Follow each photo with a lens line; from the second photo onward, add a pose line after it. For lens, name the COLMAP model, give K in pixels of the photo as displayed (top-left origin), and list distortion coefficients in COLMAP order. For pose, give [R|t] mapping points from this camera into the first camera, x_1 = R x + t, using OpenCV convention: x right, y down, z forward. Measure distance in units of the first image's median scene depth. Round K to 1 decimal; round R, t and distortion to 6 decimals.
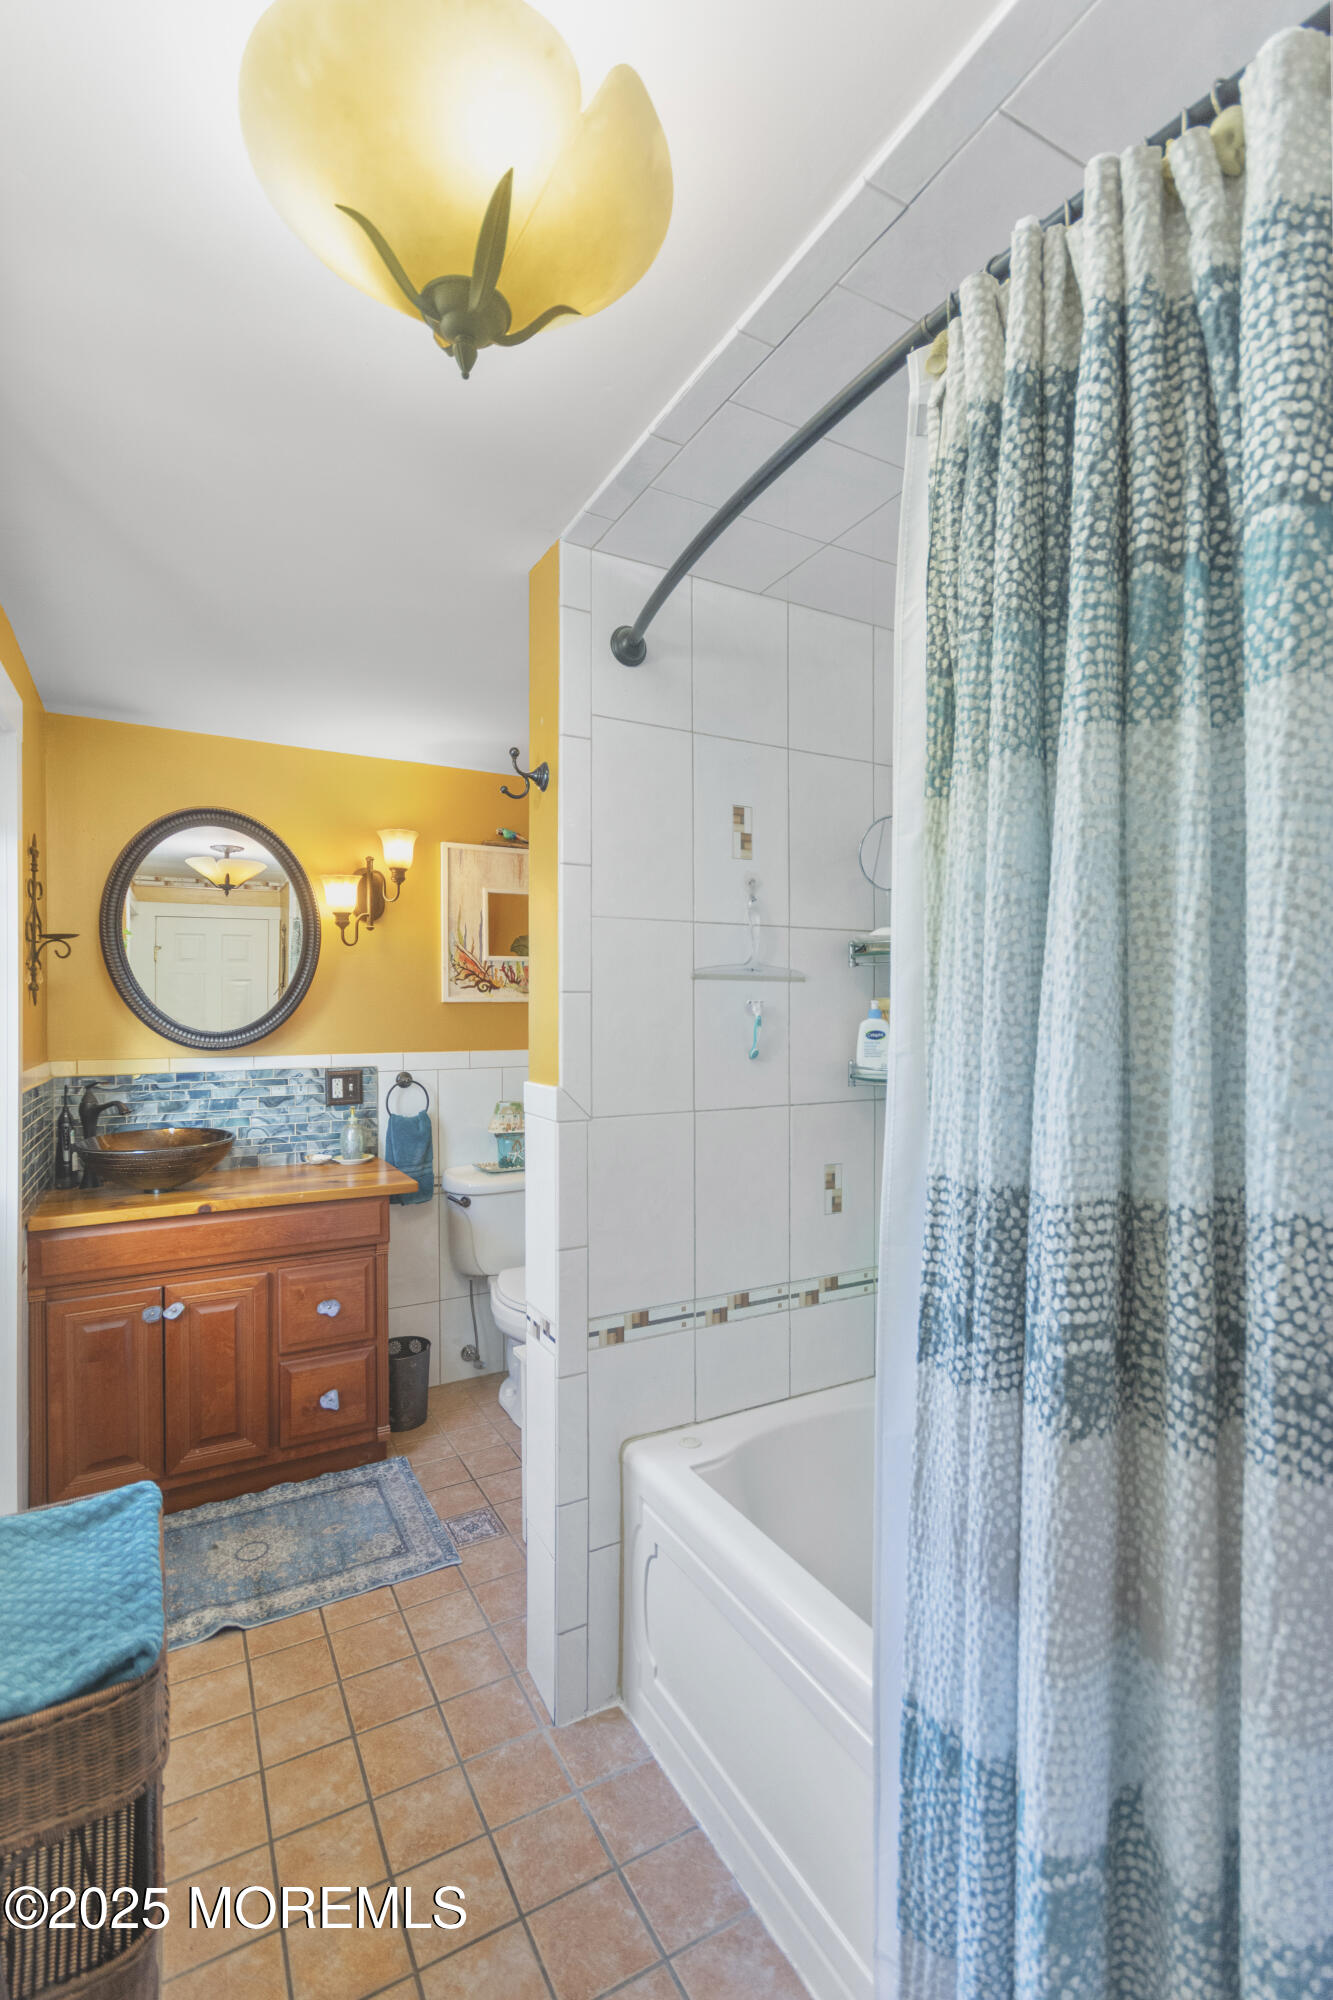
lens RADIAL K [[884.3, 0, 657.9], [0, 884.3, 1017.8], [0, 0, 1]] dist [0.003189, -0.000338]
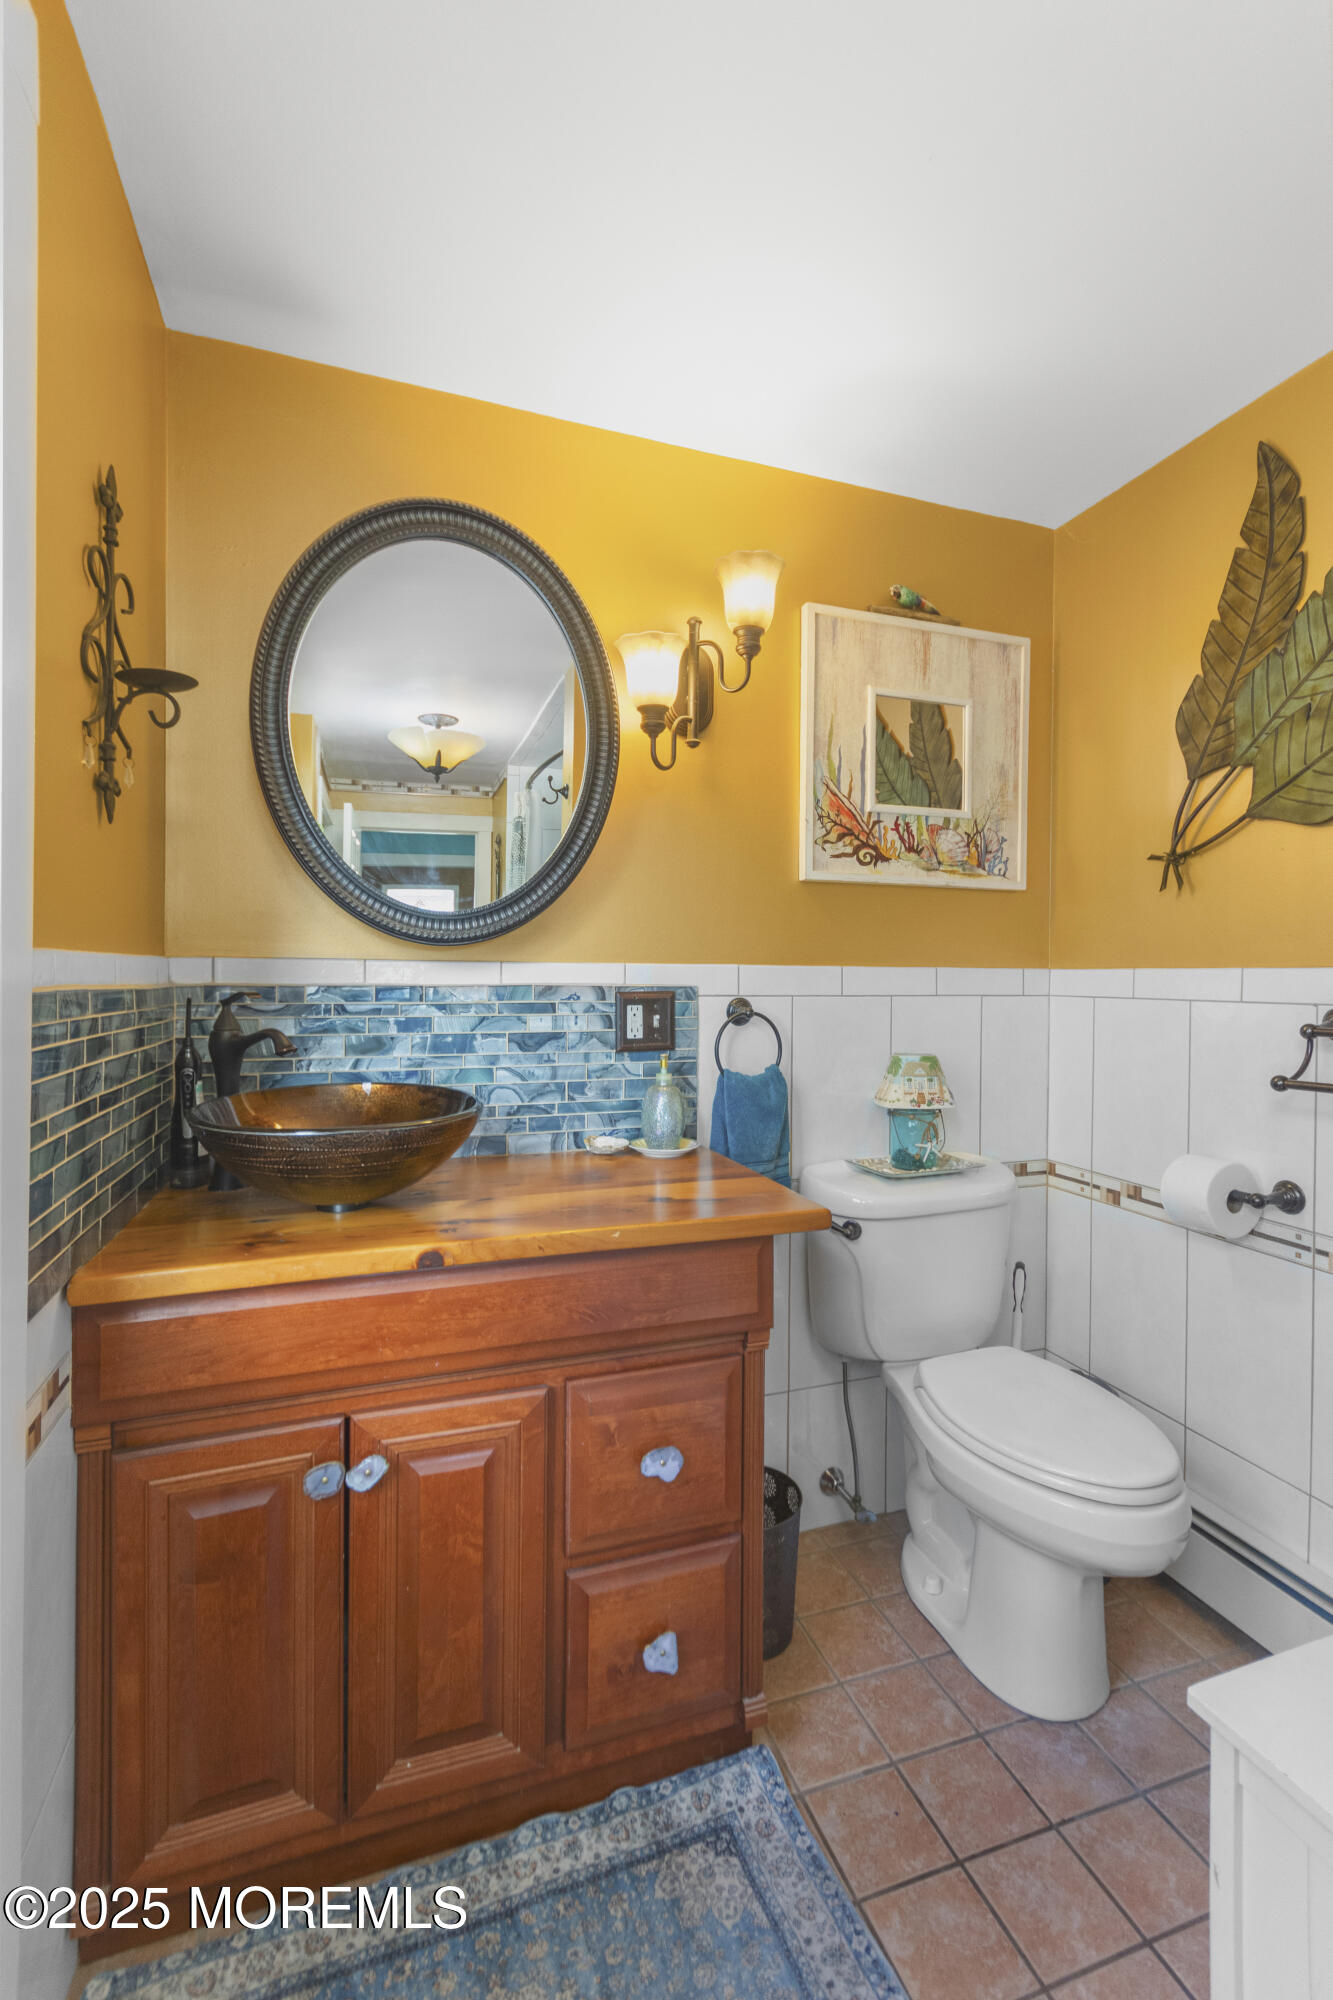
lens RADIAL K [[884.3, 0, 673.8], [0, 884.3, 982.9], [0, 0, 1]] dist [0.003189, -0.000338]
pose [[0.985490, 0.013687, -0.169180, -0.255817], [-0.013175, 0.999905, 0.004148, 0.054746], [0.169221, -0.001859, 0.985576, 0.465923]]
